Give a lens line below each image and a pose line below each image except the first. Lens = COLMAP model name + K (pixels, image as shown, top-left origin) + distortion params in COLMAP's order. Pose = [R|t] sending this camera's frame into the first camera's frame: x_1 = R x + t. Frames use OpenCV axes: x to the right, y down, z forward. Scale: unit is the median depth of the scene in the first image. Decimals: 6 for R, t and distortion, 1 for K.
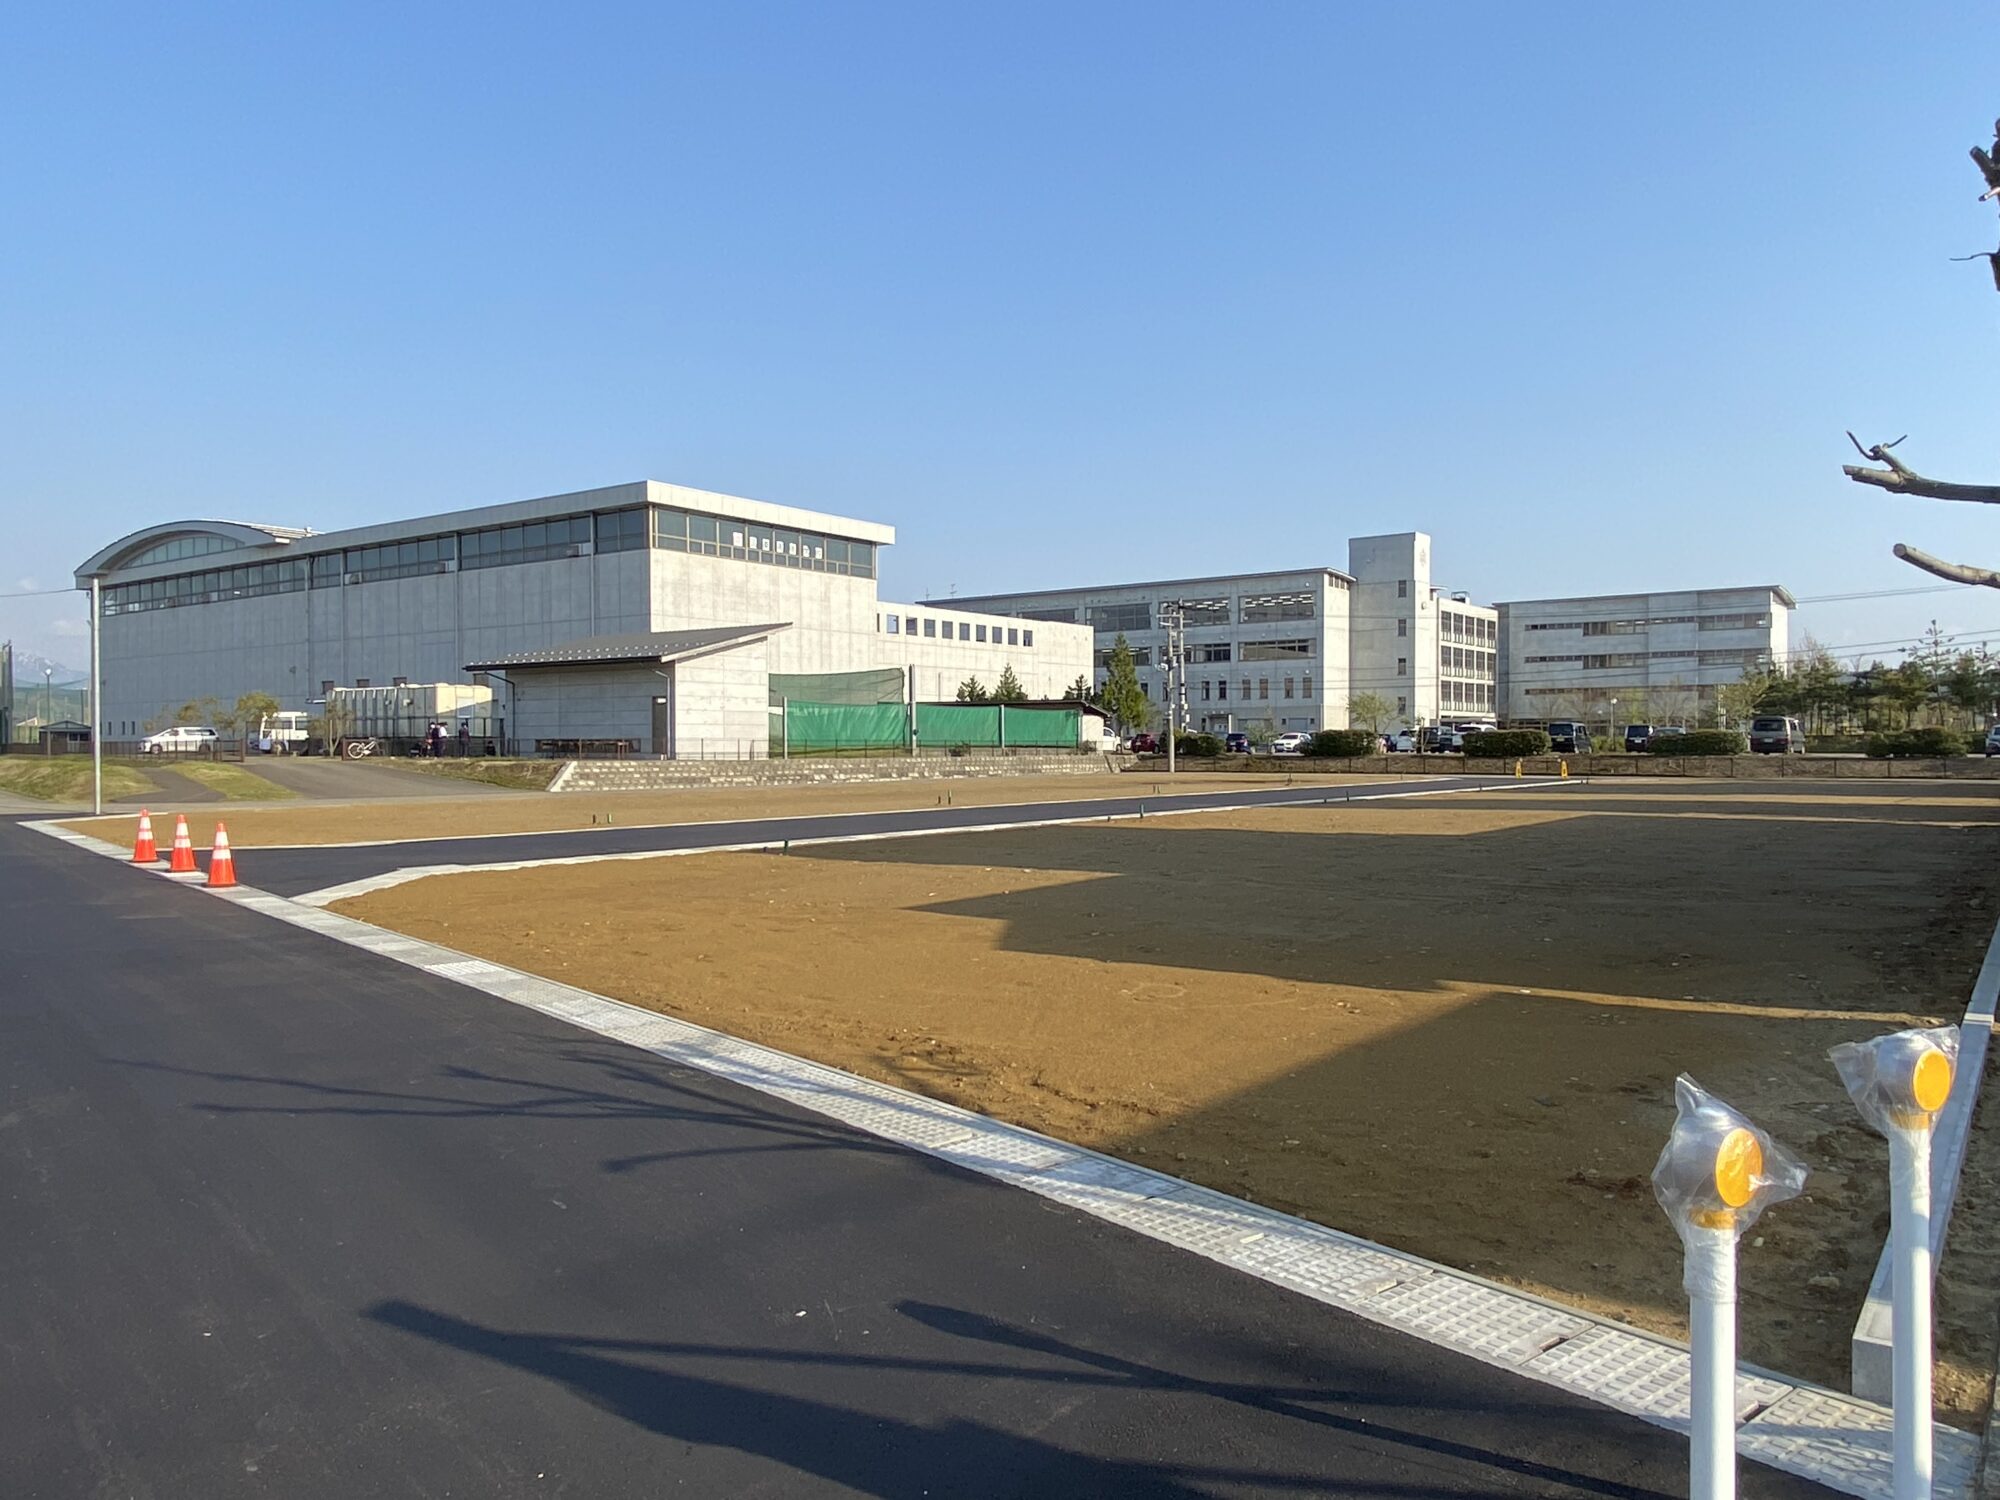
lens RADIAL K [[1395.9, 0, 1003.8], [0, 1395.9, 745.0], [0, 0, 1]] dist [0.094484, -0.007444]
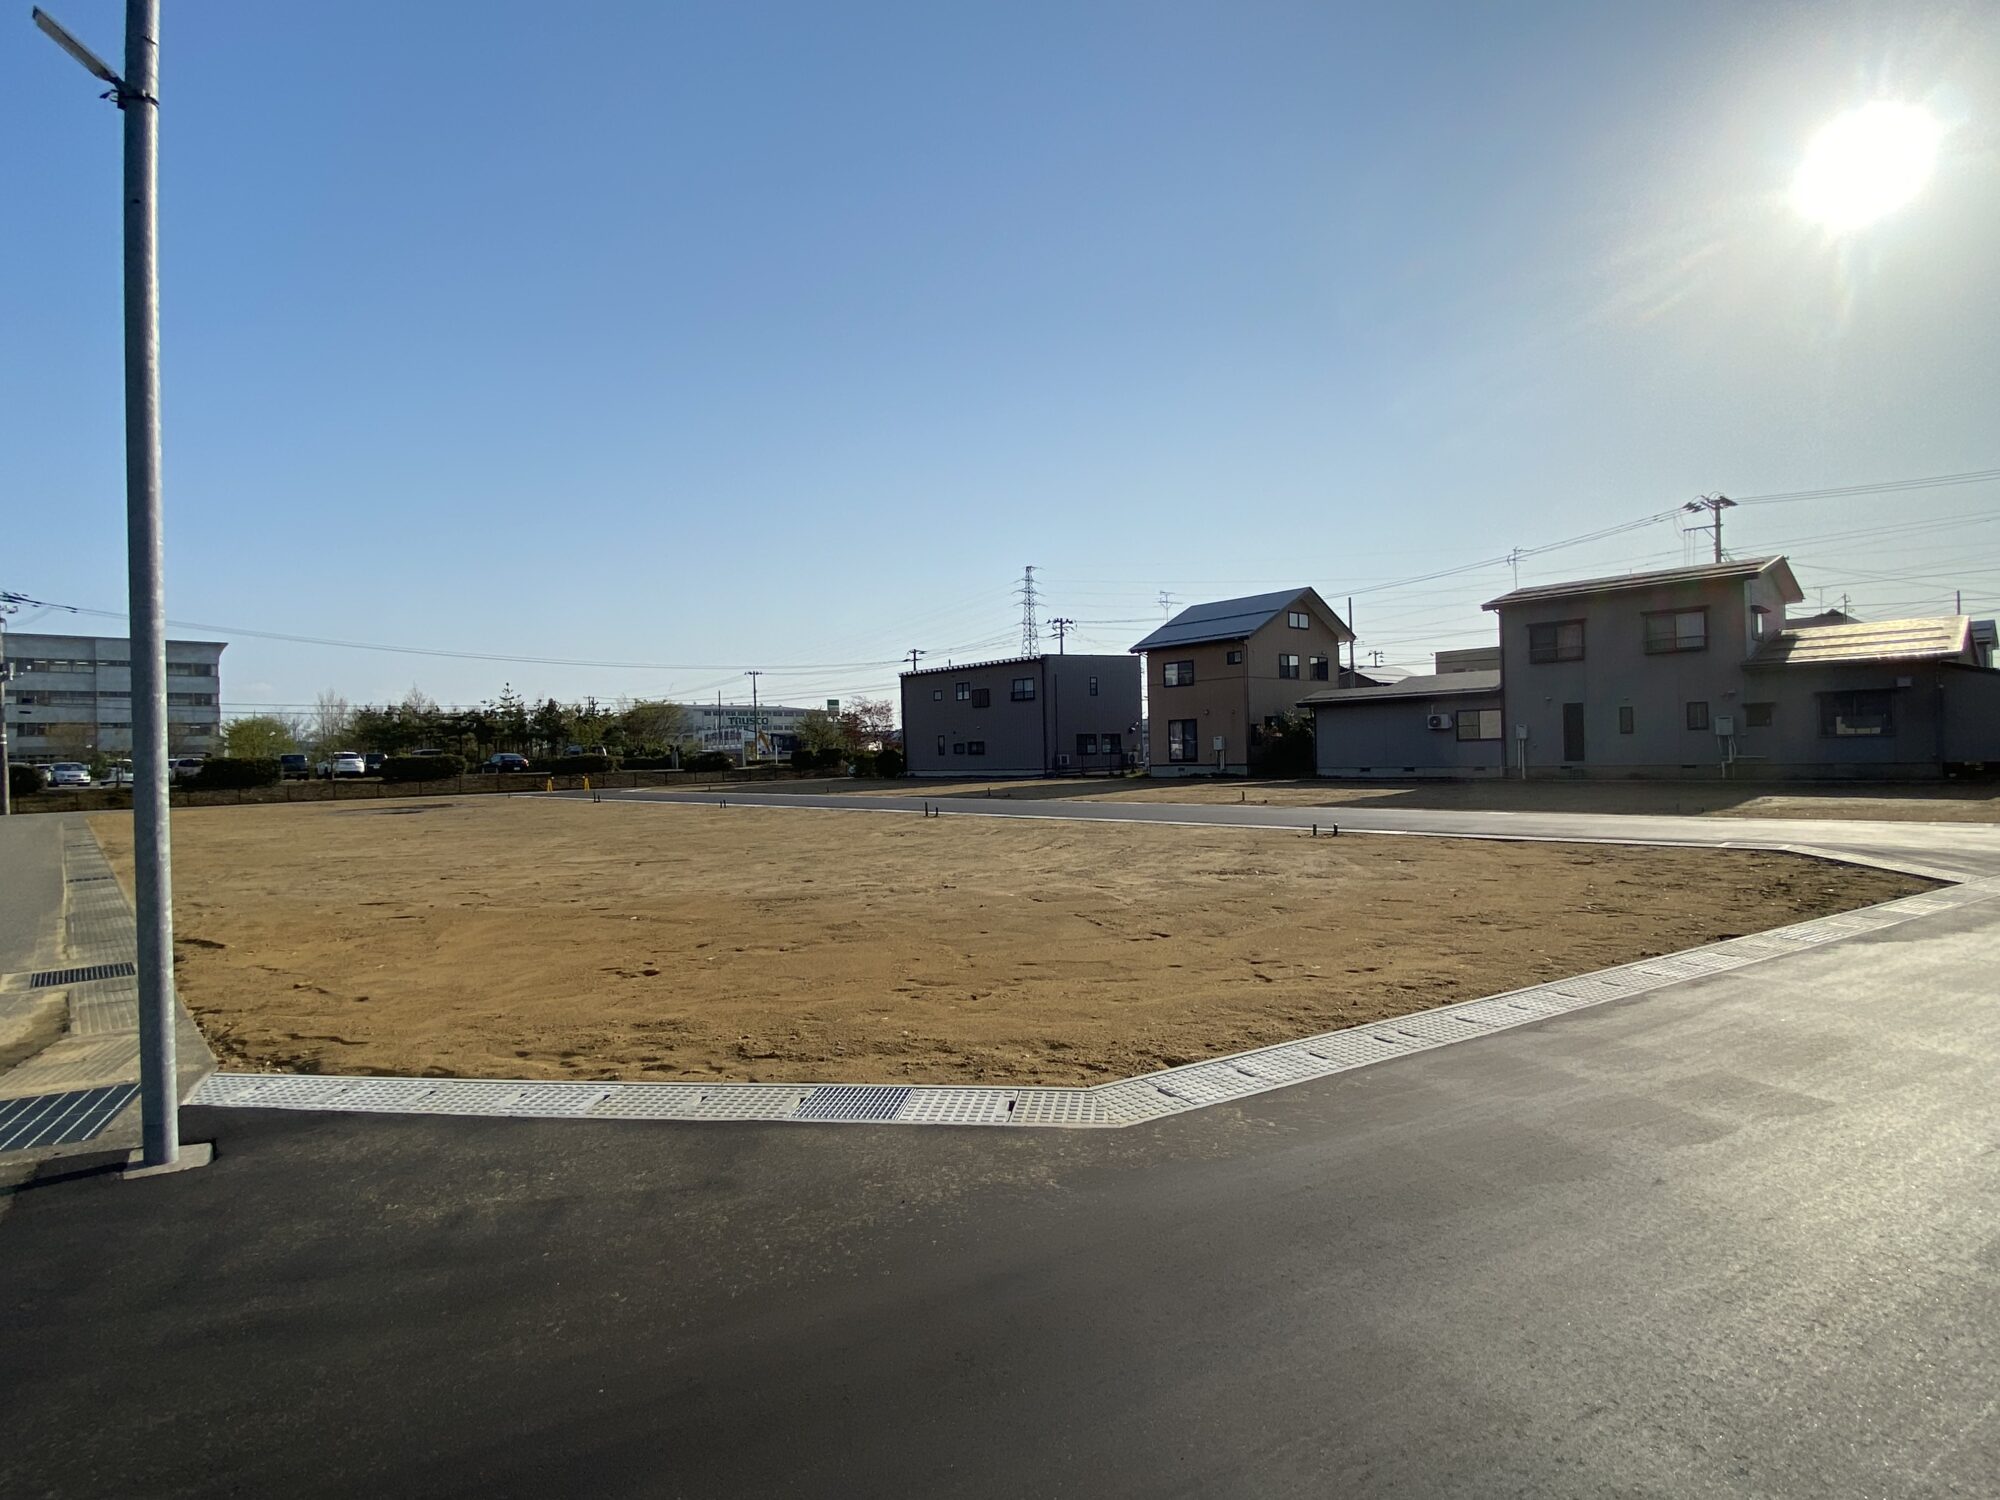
lens RADIAL K [[1011.8, 0, 980.6], [0, 1011.8, 743.8], [0, 0, 1]] dist [0.010658, -0.007291]
pose [[0.171184, 0.009220, 0.985196, -0.299411], [0.023942, 0.999622, -0.013516, 0.000942], [-0.984948, 0.025902, 0.170899, 0.336929]]
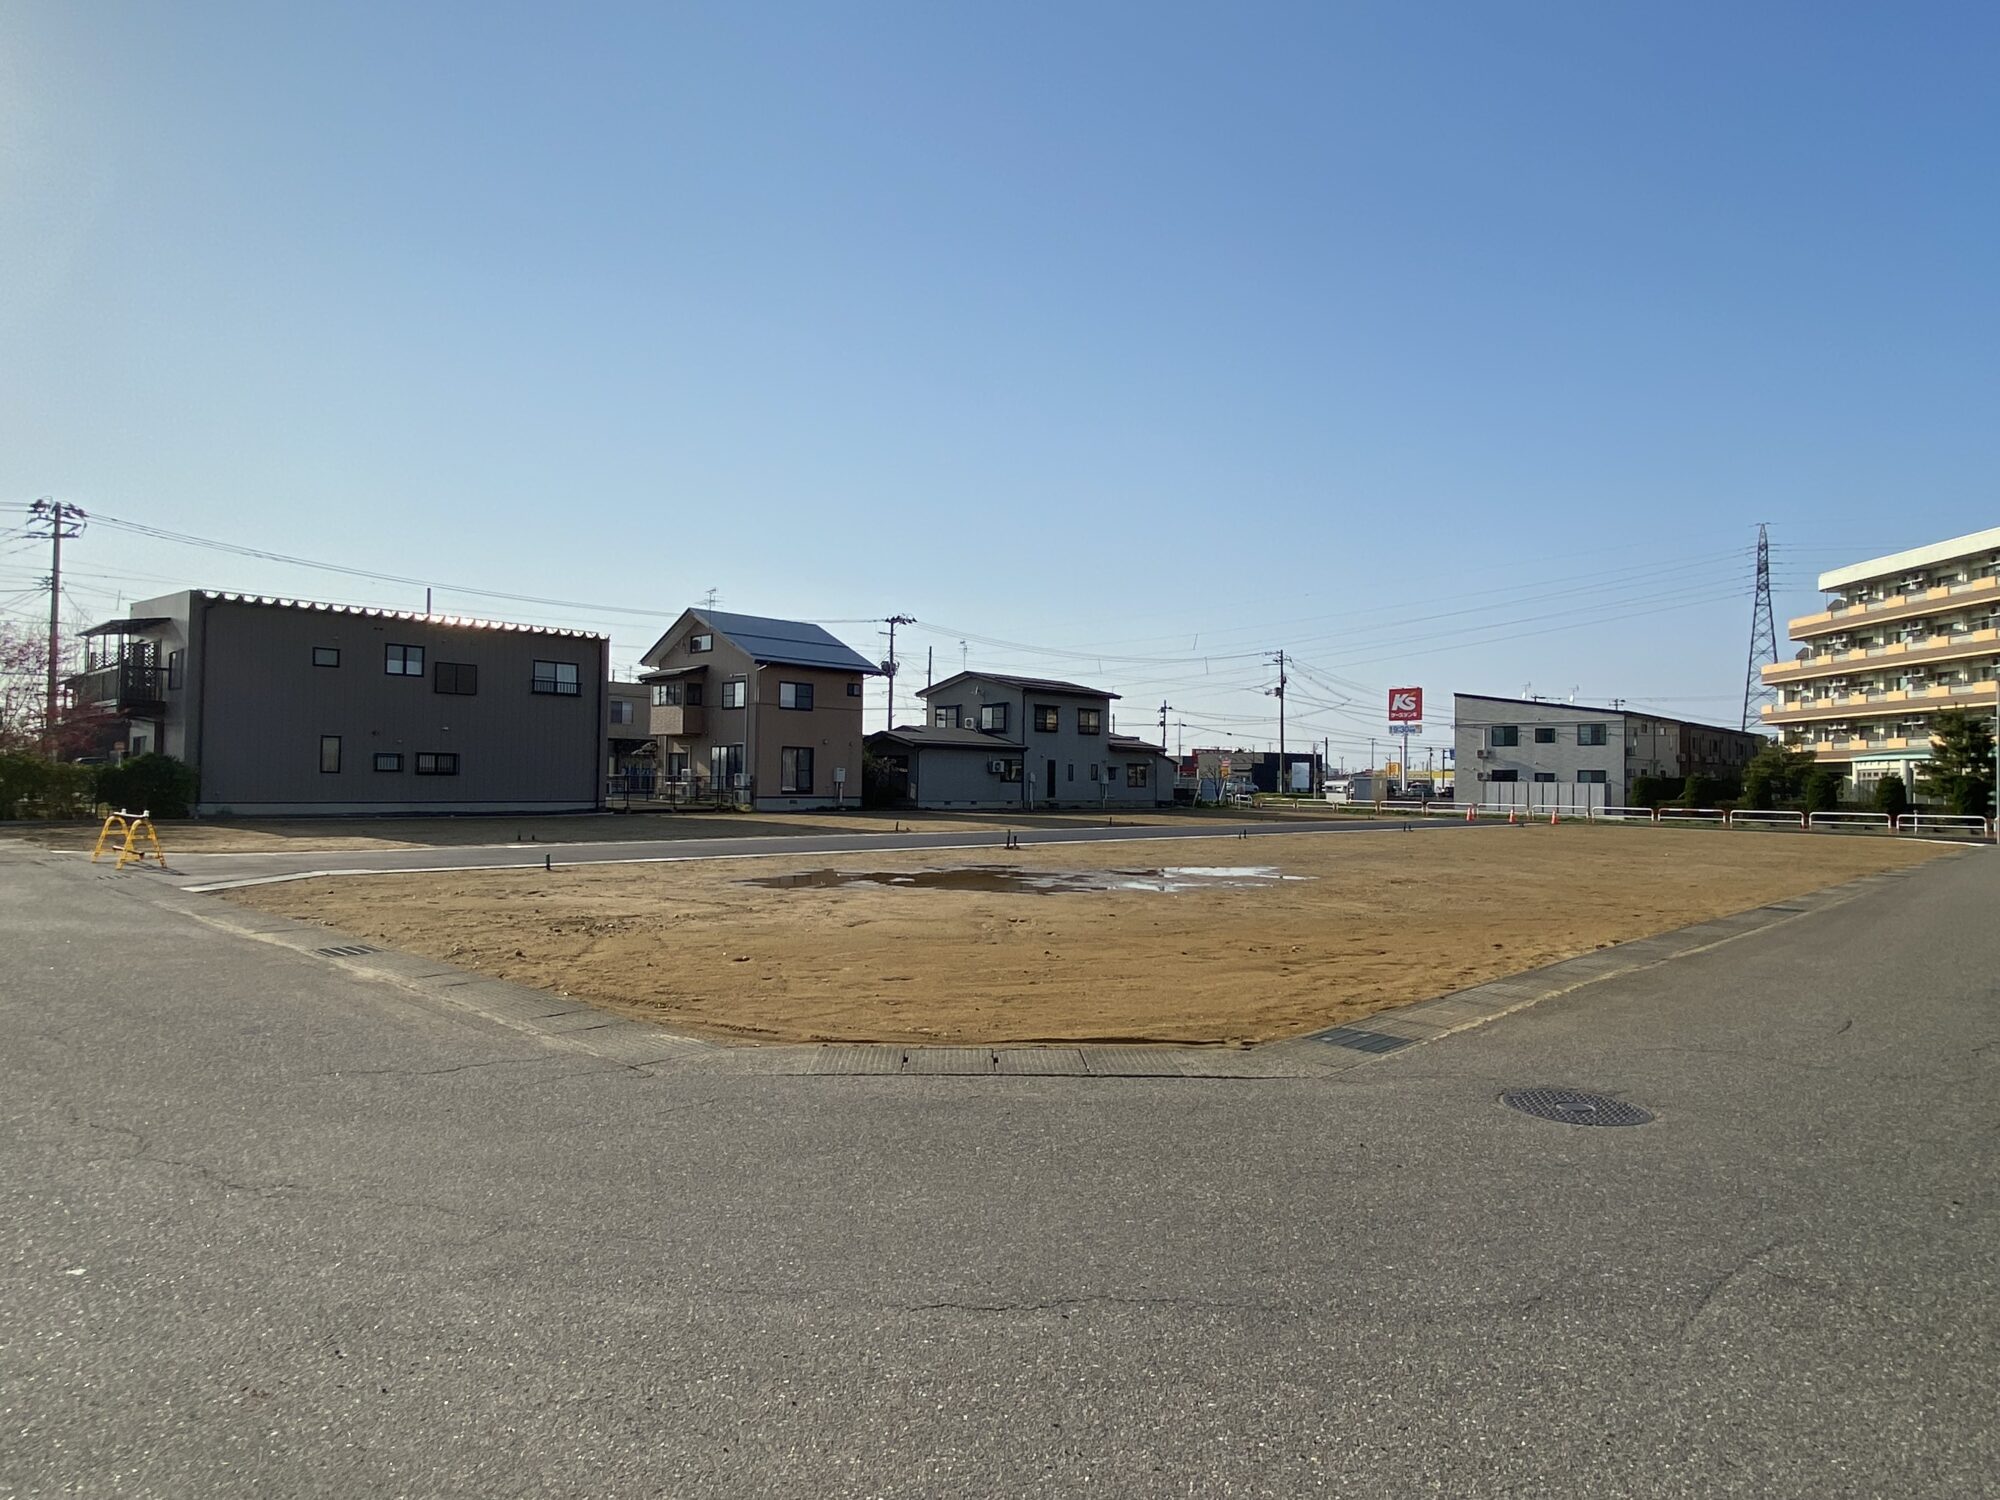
lens RADIAL K [[1171.5, 0, 987.3], [0, 1171.5, 760.2], [0, 0, 1]] dist [0.022256, -0.023470]
pose [[-0.993251, -0.009067, 0.115632, 0.090647], [-0.011592, 0.999708, -0.021181, 0.000827], [-0.115407, -0.022379, -0.993066, 0.875547]]
